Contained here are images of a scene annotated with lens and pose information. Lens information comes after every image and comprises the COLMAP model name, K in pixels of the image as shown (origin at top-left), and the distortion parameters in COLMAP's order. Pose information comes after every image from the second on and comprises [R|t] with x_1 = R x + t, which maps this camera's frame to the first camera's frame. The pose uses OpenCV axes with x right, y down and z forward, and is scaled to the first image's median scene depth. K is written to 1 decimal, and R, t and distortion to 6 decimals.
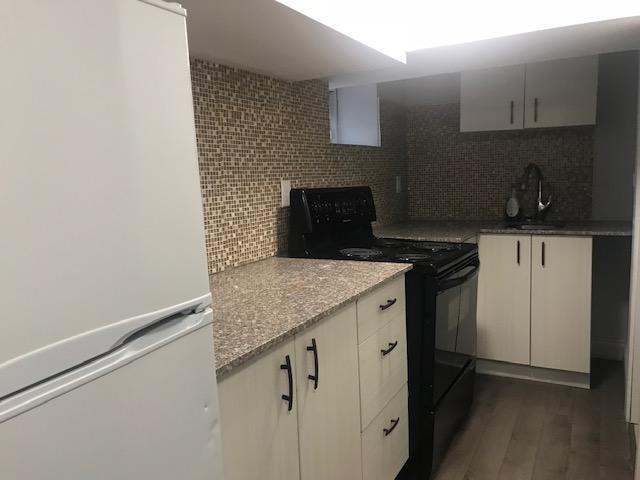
lens RADIAL K [[529.8, 0, 316.7], [0, 529.8, 234.3], [0, 0, 1]] dist [0.051654, -0.034688]
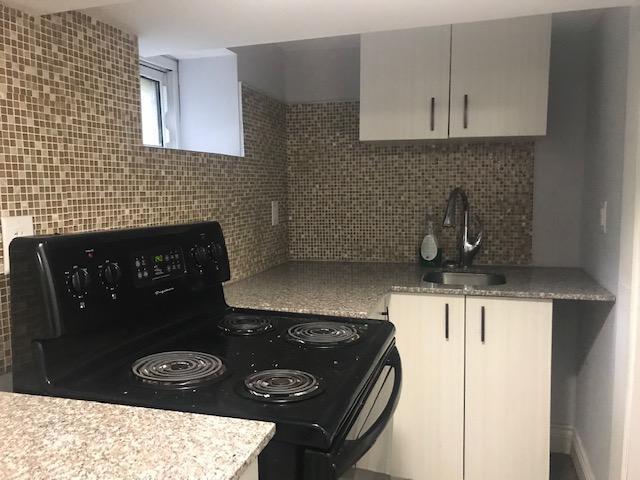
lens RADIAL K [[529.8, 0, 320.0], [0, 529.8, 242.3], [0, 0, 1]] dist [0.051654, -0.034688]
pose [[0.978452, -0.002103, 0.206463, 0.077610], [0.004941, 0.999900, -0.013234, -0.051648], [-0.206415, 0.013969, 0.978365, 0.344577]]
